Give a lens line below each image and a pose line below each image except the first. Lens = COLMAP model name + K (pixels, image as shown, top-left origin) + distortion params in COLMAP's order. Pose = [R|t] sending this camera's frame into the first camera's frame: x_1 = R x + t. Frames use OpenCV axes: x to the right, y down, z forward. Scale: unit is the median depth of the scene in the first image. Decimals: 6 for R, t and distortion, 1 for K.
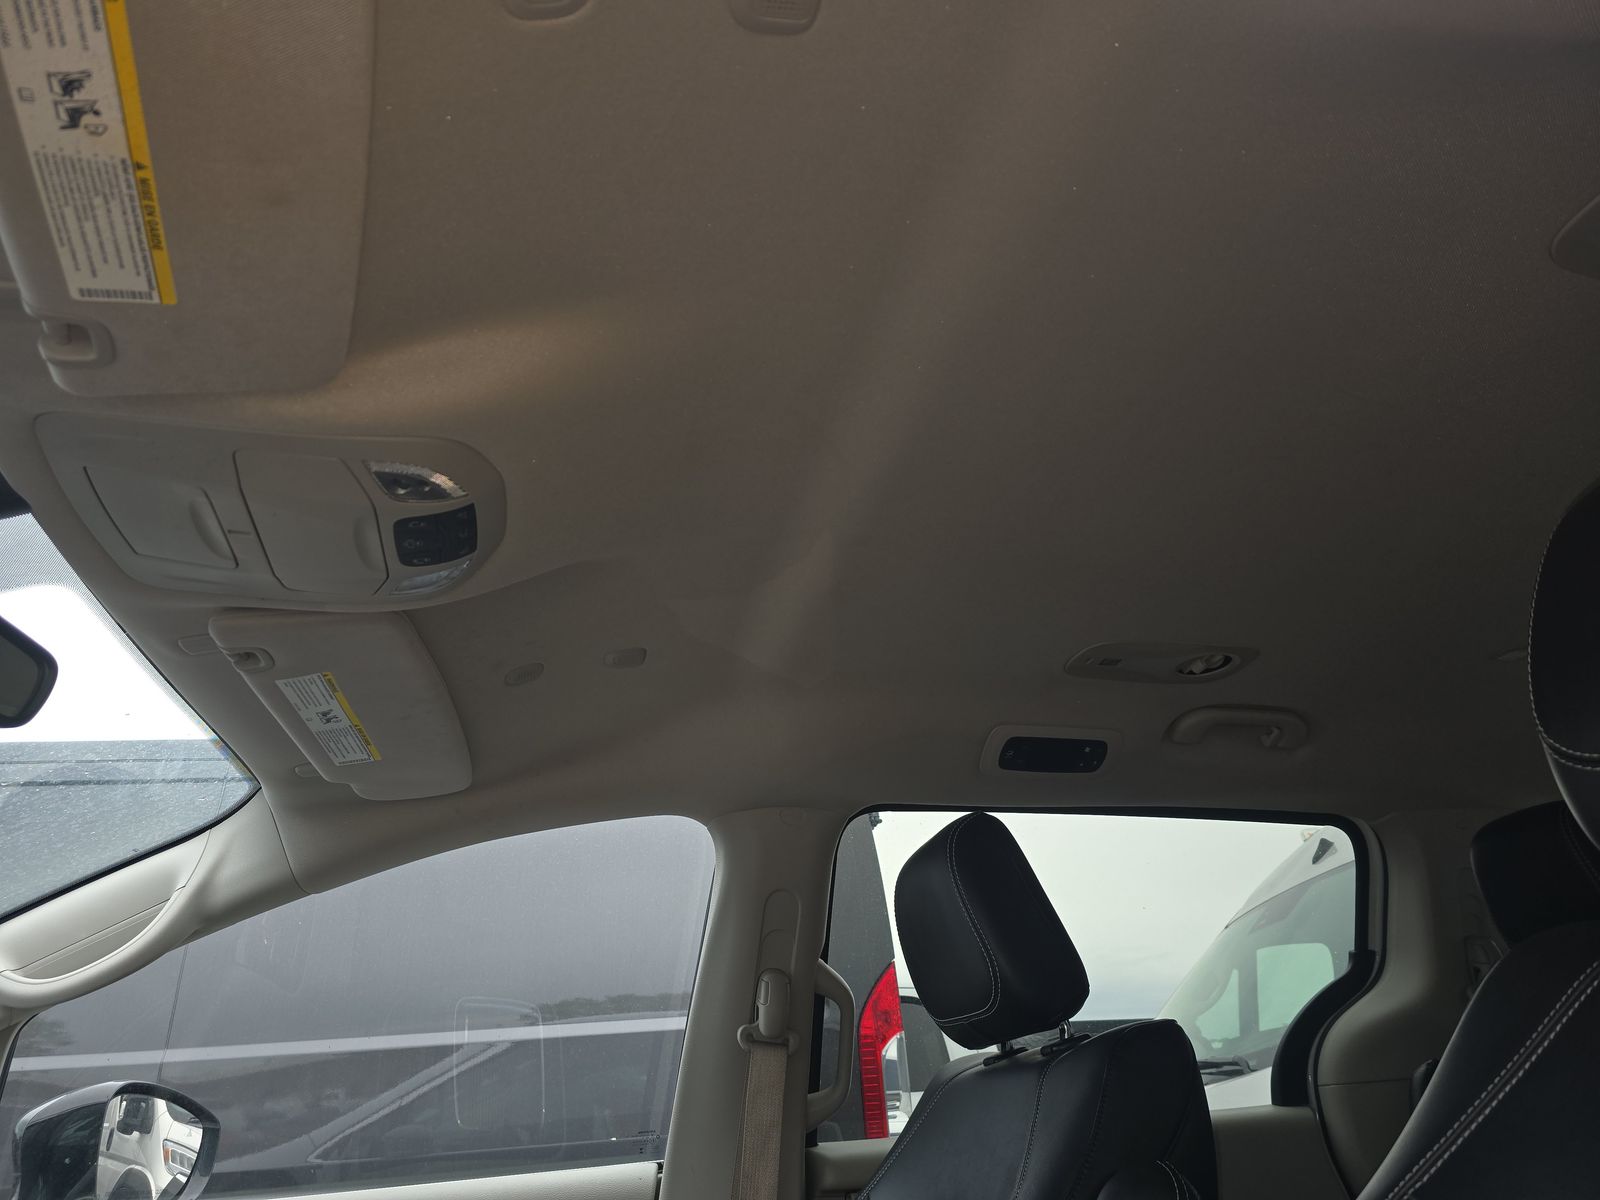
lens RADIAL K [[1066.6, 0, 806.0], [0, 1066.6, 595.7], [0, 0, 1]] dist [0.041897, -0.033177]
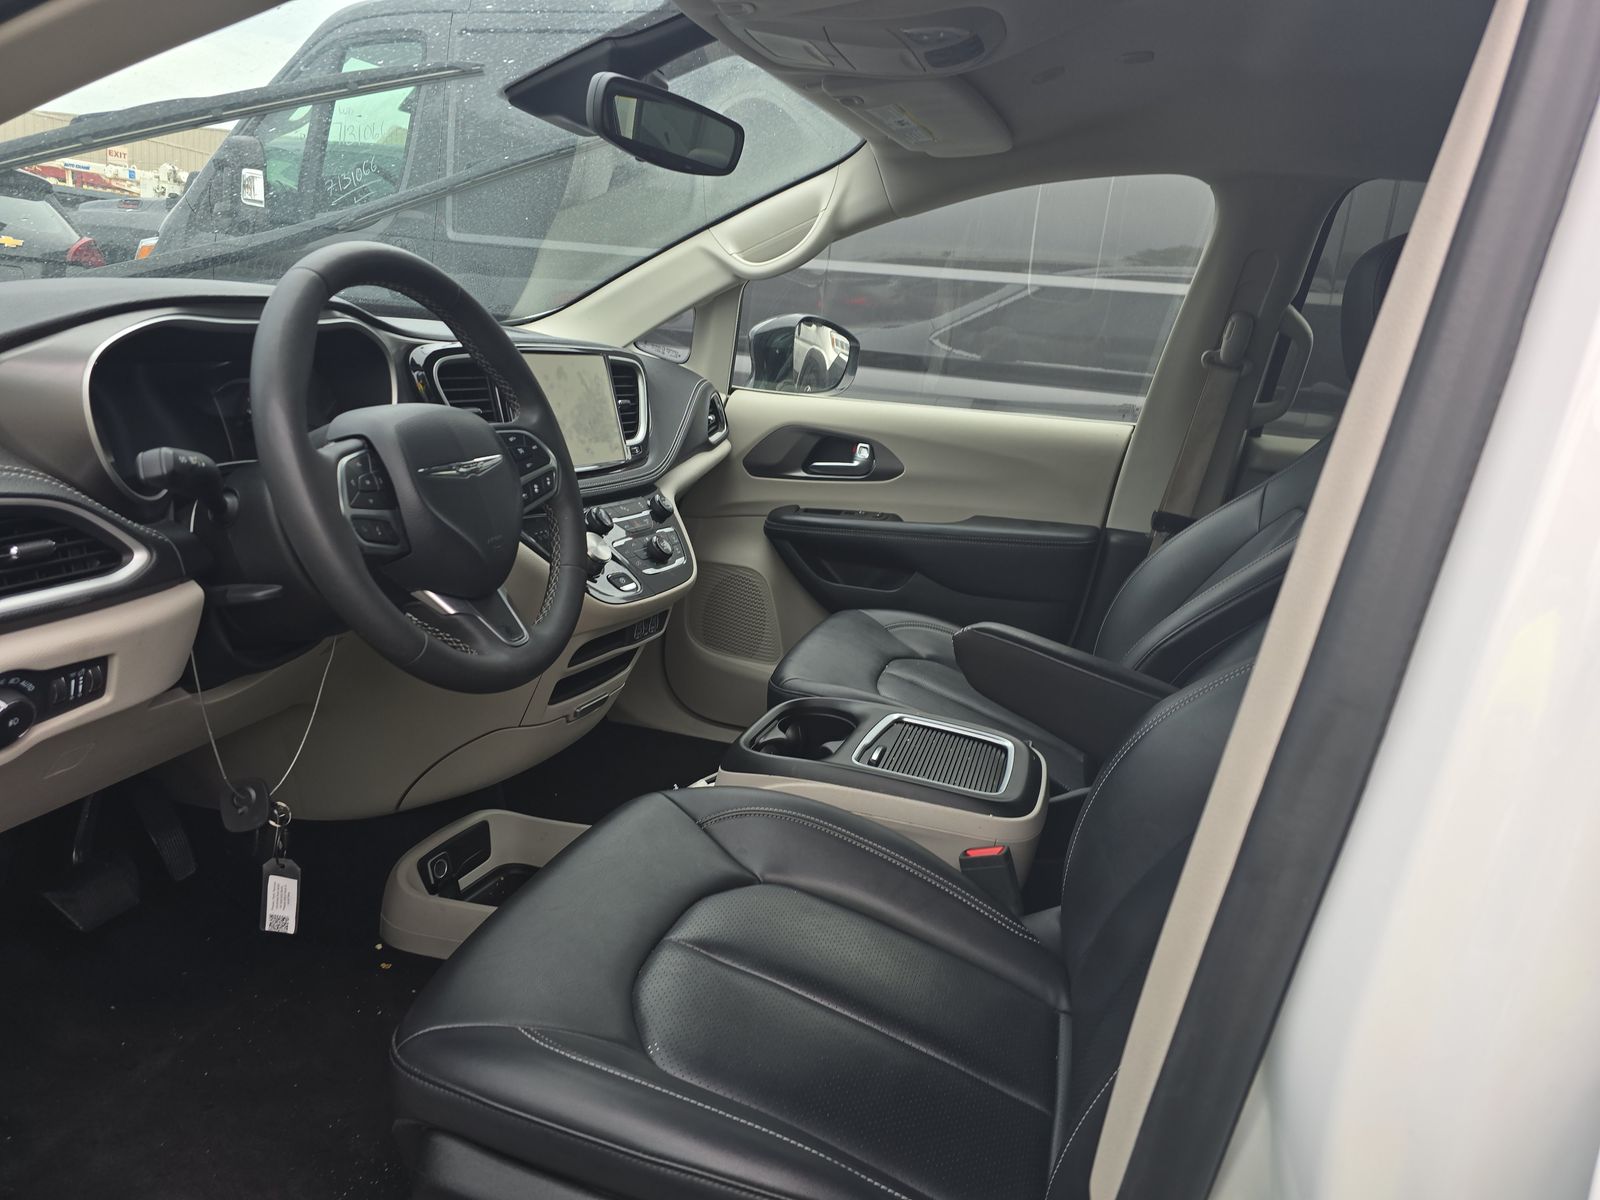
lens RADIAL K [[1066.6, 0, 799.2], [0, 1066.6, 598.5], [0, 0, 1]] dist [0.041897, -0.033177]
pose [[0.857777, 0.265865, -0.439925, 0.169155], [0.095023, 0.759082, 0.644023, -0.255009], [0.505162, -0.594231, 0.625860, -0.238907]]
